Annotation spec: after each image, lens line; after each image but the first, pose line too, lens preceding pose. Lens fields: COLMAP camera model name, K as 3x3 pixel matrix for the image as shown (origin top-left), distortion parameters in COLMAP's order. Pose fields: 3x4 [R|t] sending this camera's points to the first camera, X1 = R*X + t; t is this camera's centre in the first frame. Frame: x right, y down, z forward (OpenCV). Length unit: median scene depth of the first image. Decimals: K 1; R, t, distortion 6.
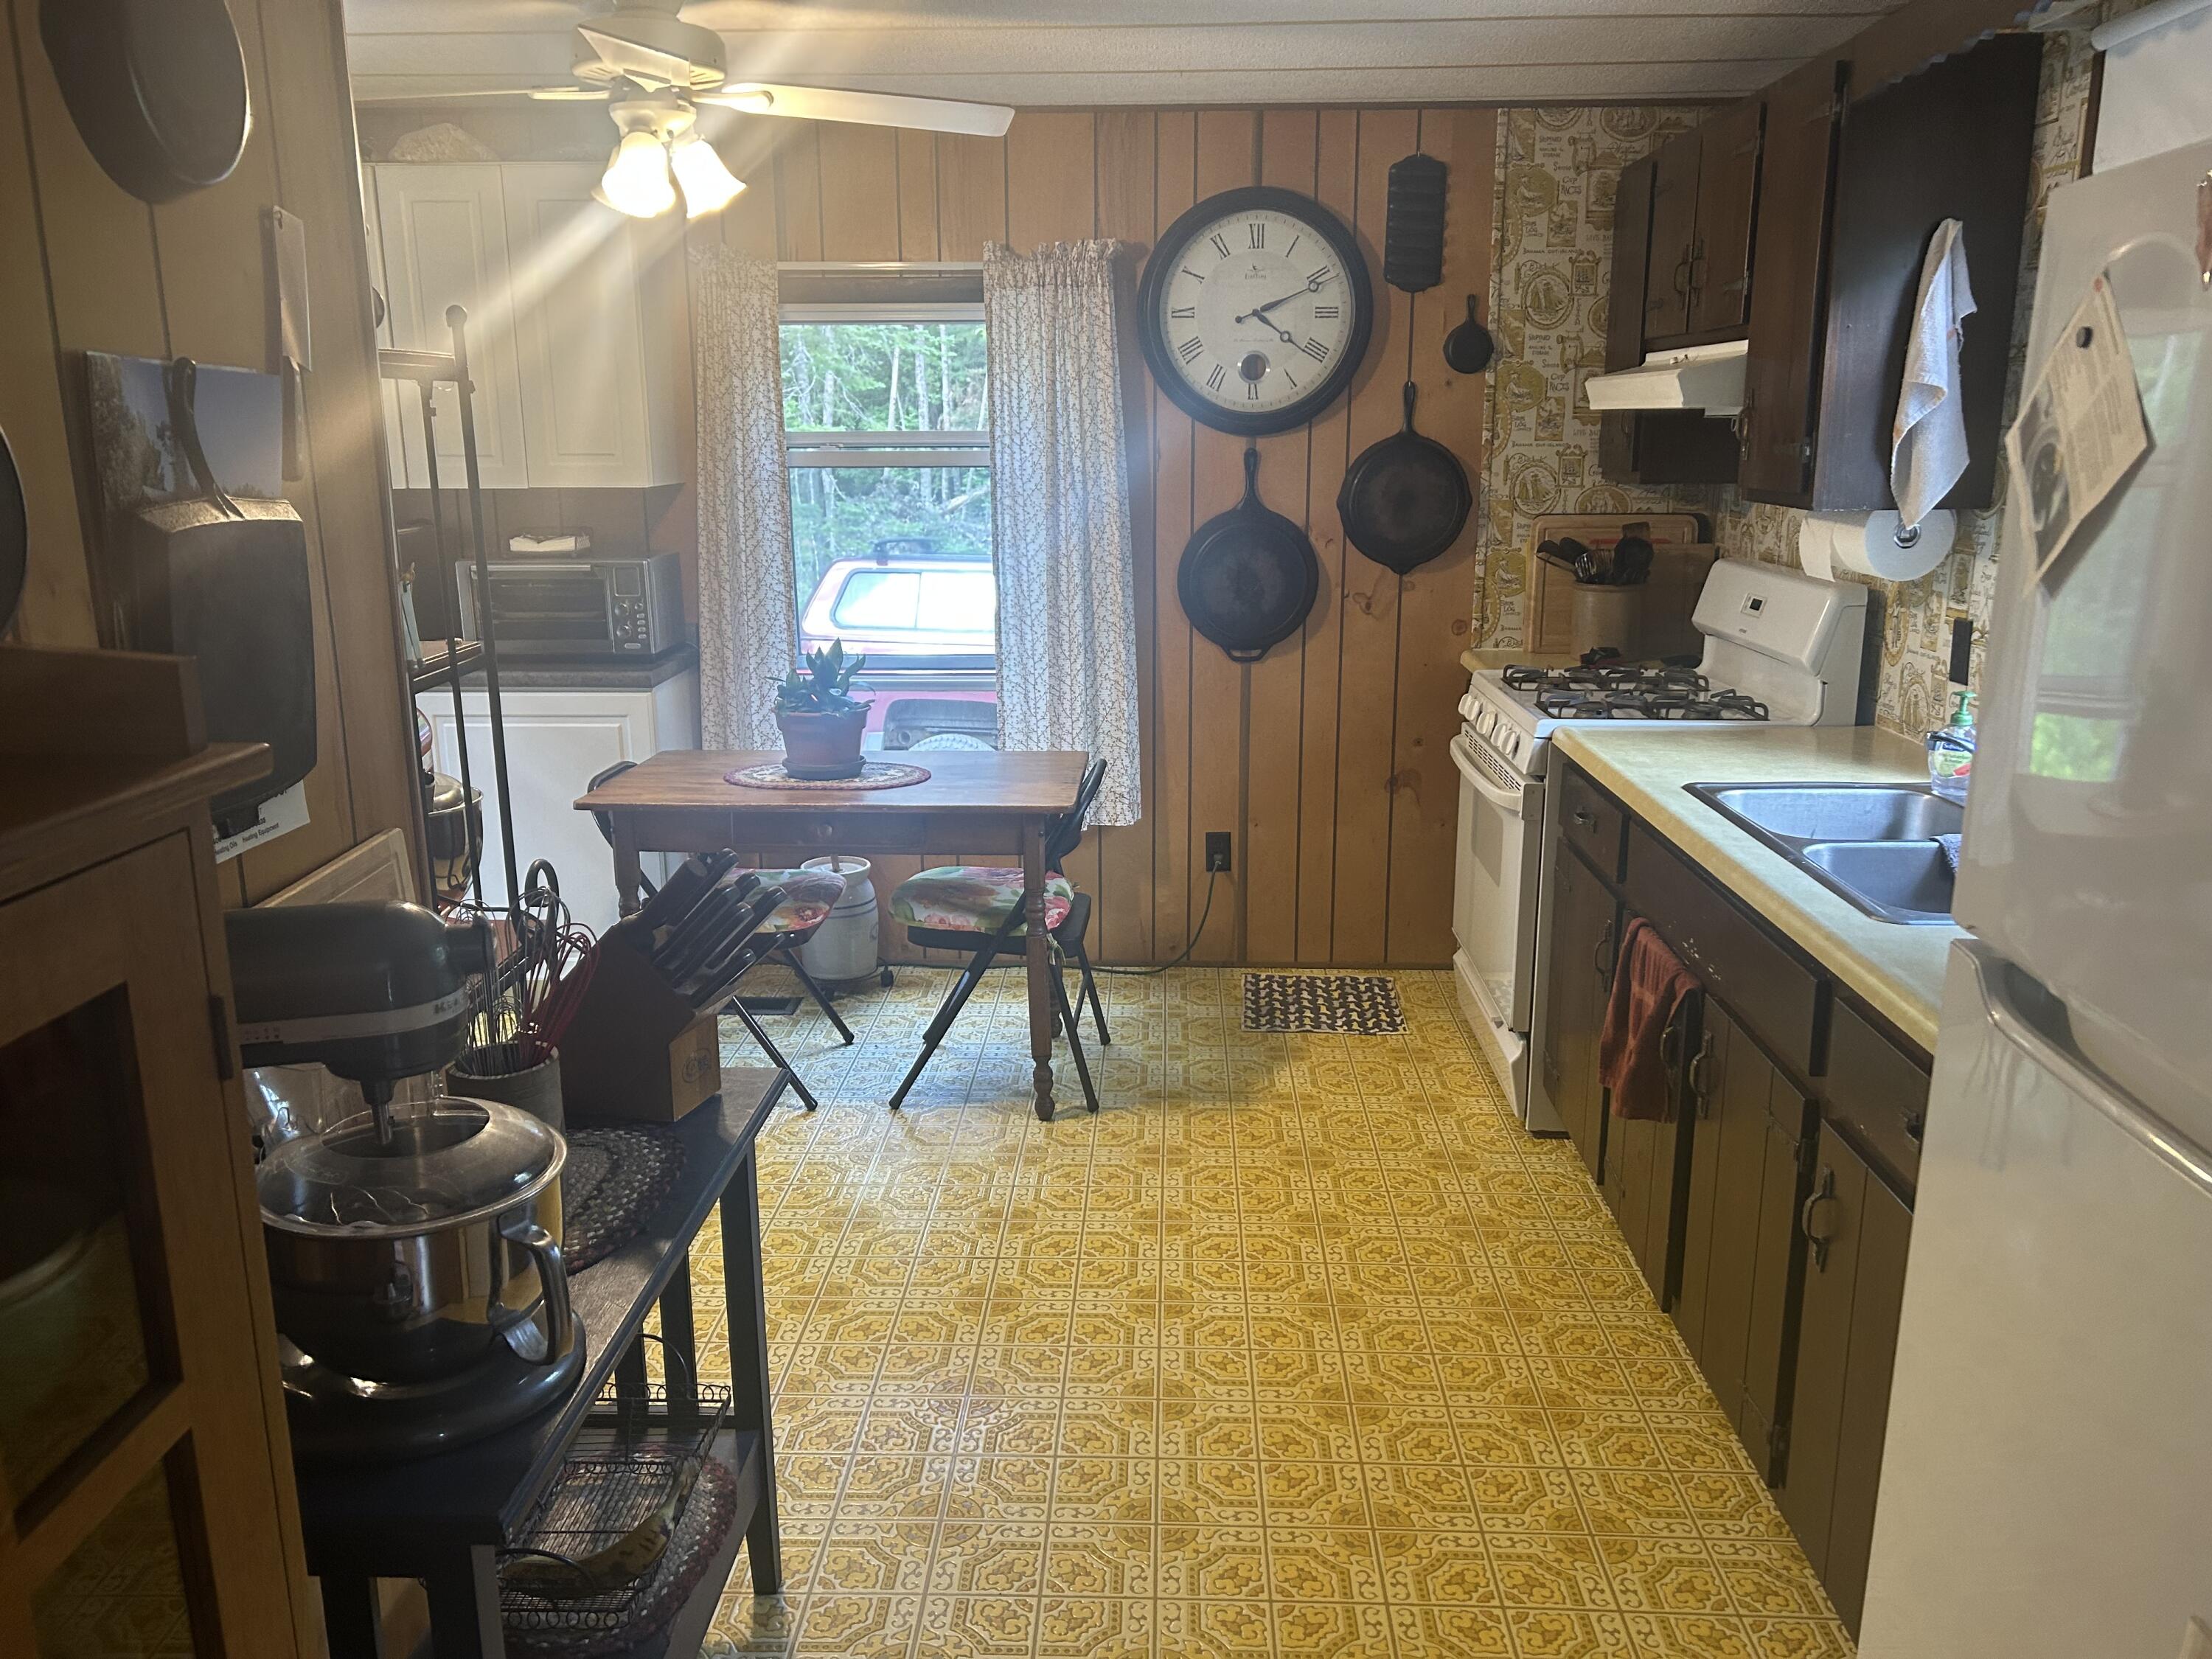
lens RADIAL K [[1671.4, 0, 1106.0], [0, 1671.4, 829.5], [0, 0, 1]] dist [0.076918, -0.105775]
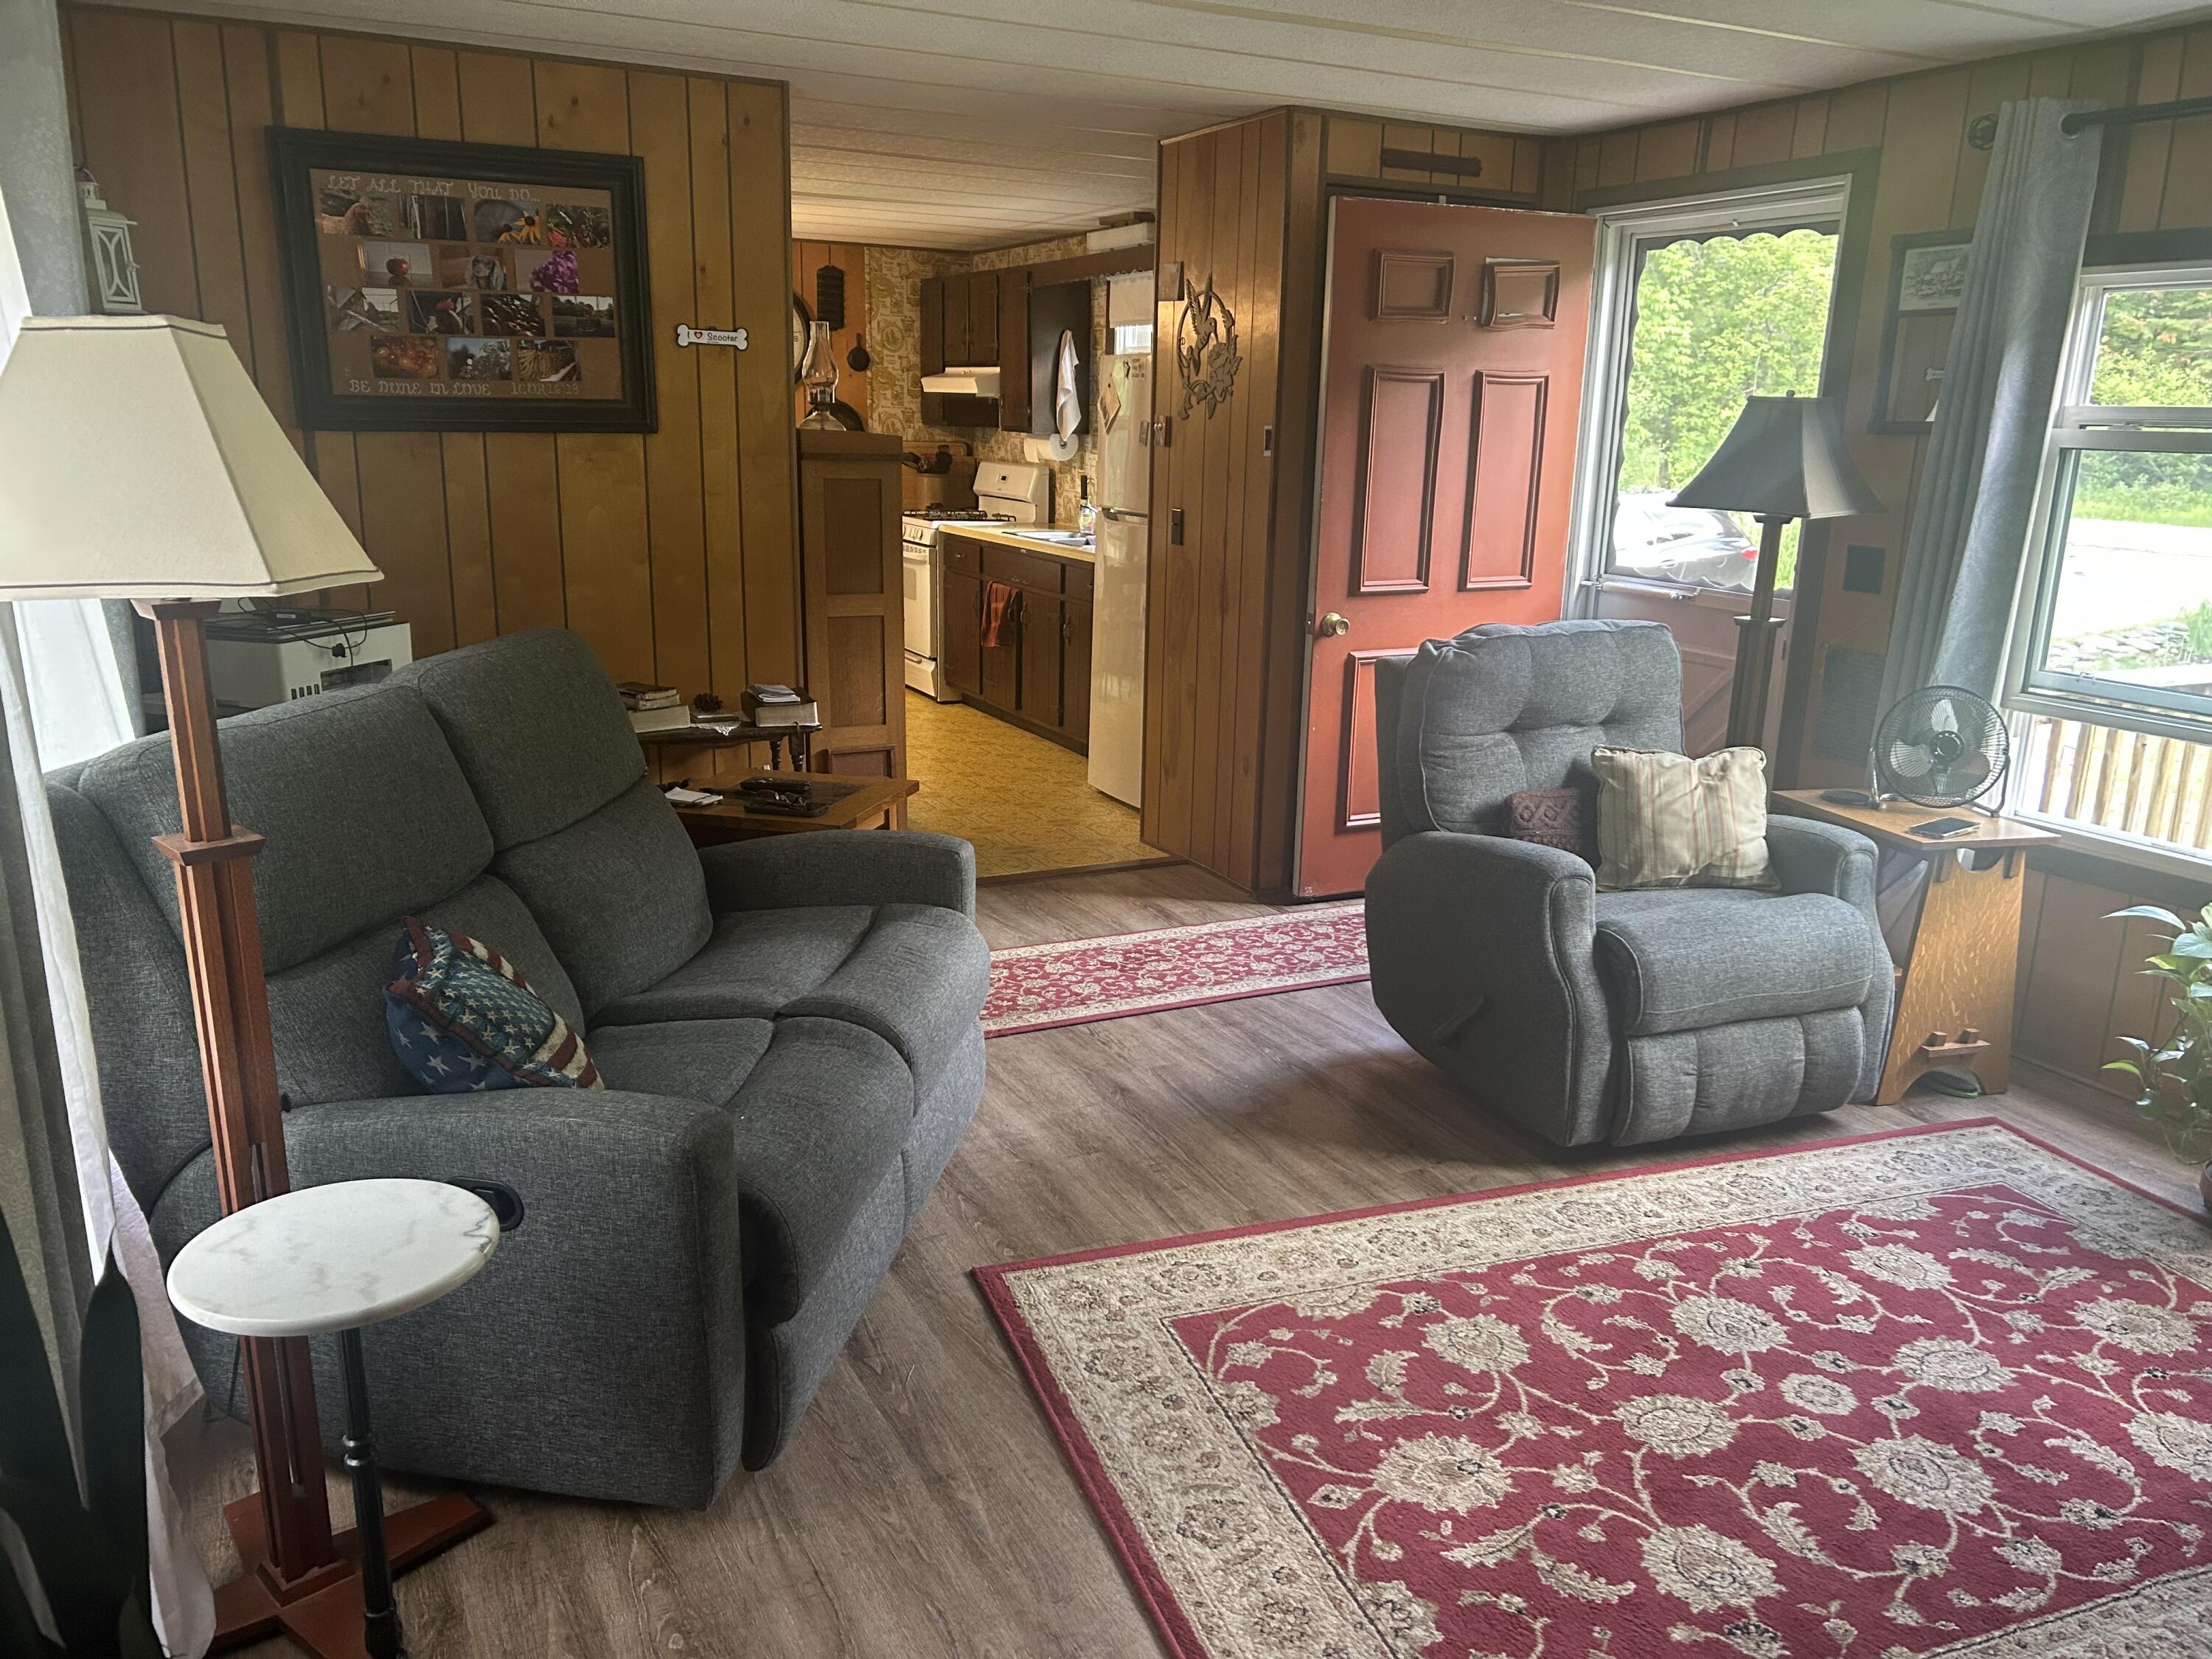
lens RADIAL K [[1671.4, 0, 1106.0], [0, 1671.4, 829.5], [0, 0, 1]] dist [0.076918, -0.105775]
pose [[0.879490, -0.094496, 0.466442, -0.581158], [0.085811, 0.995513, 0.039880, 0.253237], [-0.468117, 0.004952, 0.883652, -1.049035]]
